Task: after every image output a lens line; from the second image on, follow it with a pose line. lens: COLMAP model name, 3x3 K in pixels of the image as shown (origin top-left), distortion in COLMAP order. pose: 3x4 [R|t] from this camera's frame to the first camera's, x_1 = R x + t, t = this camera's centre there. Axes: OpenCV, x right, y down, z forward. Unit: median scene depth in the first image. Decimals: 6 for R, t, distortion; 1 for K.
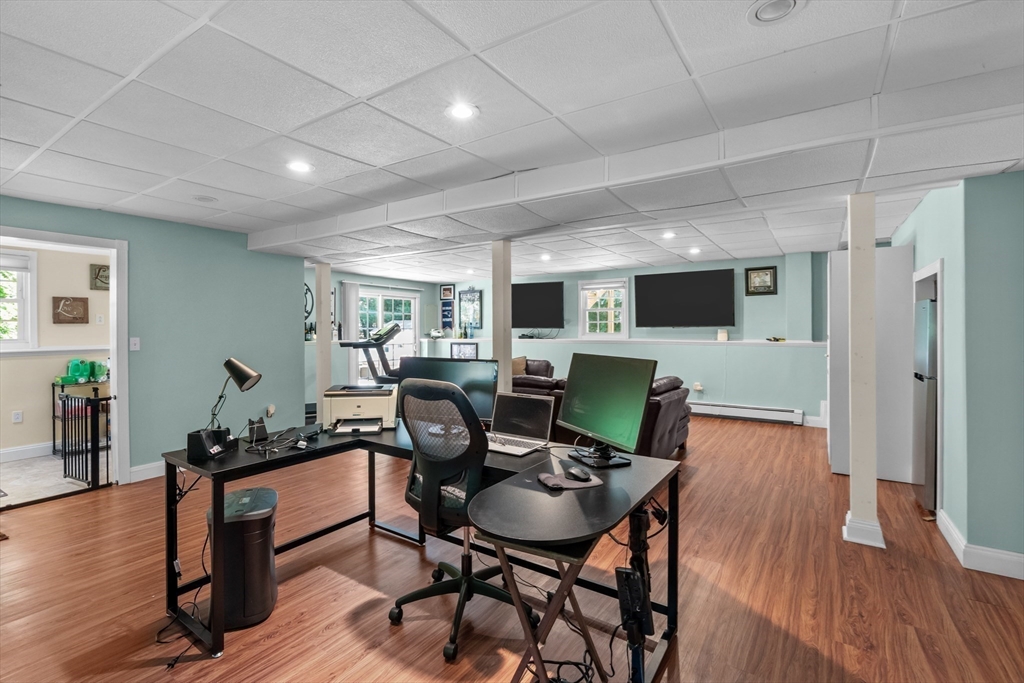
lens RADIAL K [[467.9, 0, 514.6], [0, 467.9, 328.0], [0, 0, 1]] dist [0.001626, 0.000144]
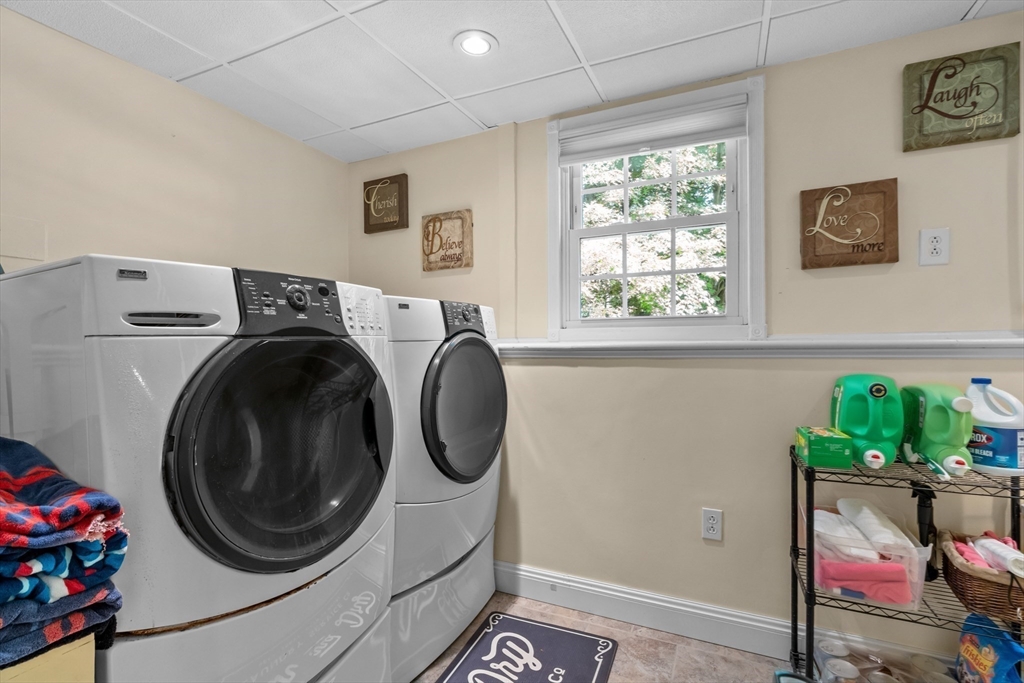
lens RADIAL K [[465.7, 0, 514.6], [0, 465.7, 347.7], [0, 0, 1]] dist [-0.000663, -0.000016]
pose [[0.155797, 0.014794, -0.987678, -0.673765], [0.007815, 0.999838, 0.016209, 0.041751], [0.987758, -0.010244, 0.155656, 0.733539]]
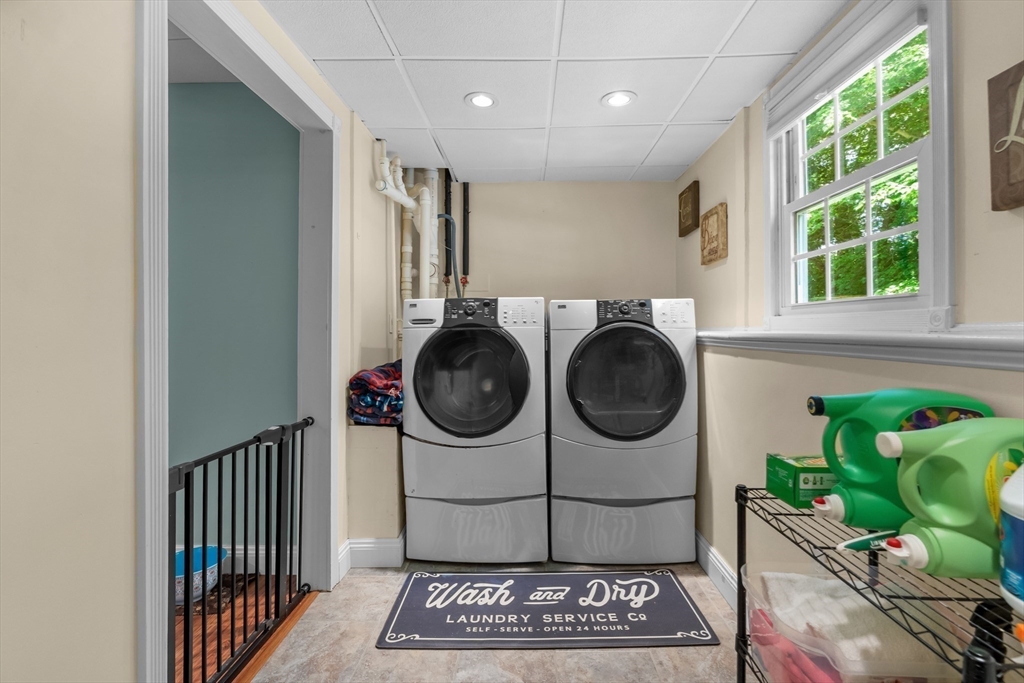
lens RADIAL K [[467.9, 0, 514.6], [0, 467.9, 328.0], [0, 0, 1]] dist [0.001626, 0.000144]
pose [[-0.845539, 0.005760, -0.533883, -0.698353], [0.006460, 0.999979, 0.000559, 0.039660], [0.533875, -0.002976, -0.845558, 1.060169]]
